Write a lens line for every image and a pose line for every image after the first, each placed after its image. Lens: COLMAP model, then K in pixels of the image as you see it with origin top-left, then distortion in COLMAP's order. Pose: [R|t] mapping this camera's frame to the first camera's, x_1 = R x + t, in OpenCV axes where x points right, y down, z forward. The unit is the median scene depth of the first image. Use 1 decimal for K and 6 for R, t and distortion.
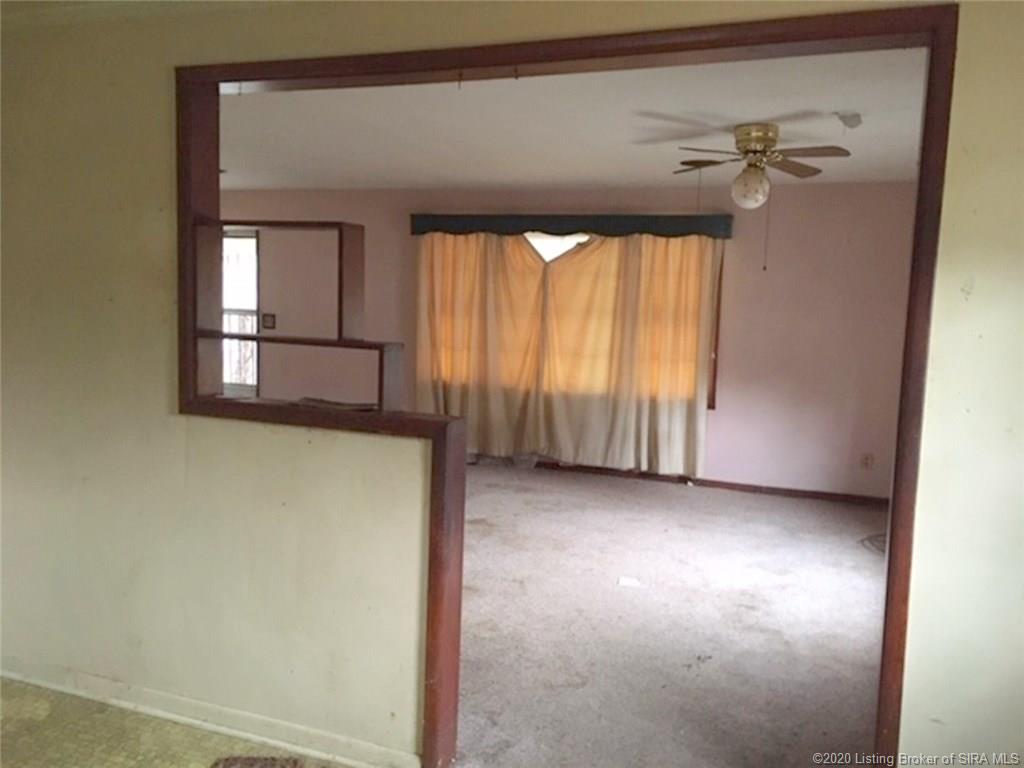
lens RADIAL K [[865.9, 0, 512.0], [0, 865.9, 384.0], [0, 0, 1]] dist [0.081585, -0.145353]
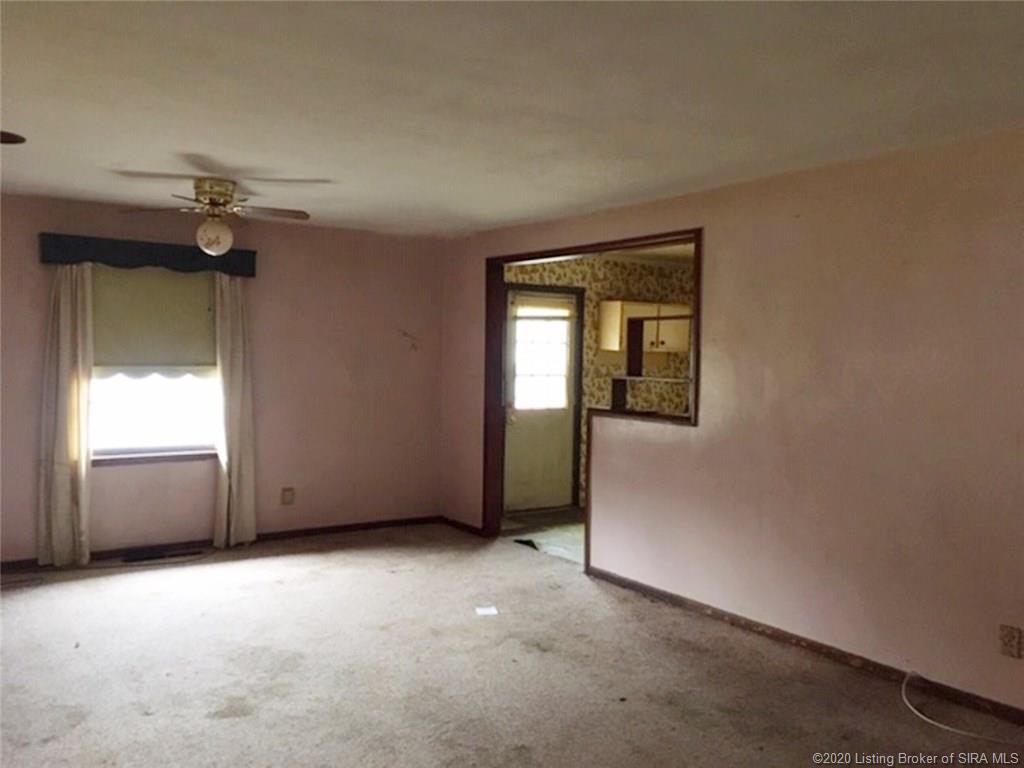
lens RADIAL K [[865.9, 0, 512.0], [0, 865.9, 384.0], [0, 0, 1]] dist [0.081585, -0.145353]
pose [[-0.811950, -0.074068, 0.579009, -0.772593], [0.015989, 0.988723, 0.148900, -0.231025], [-0.583509, 0.130157, -0.801609, 1.916100]]
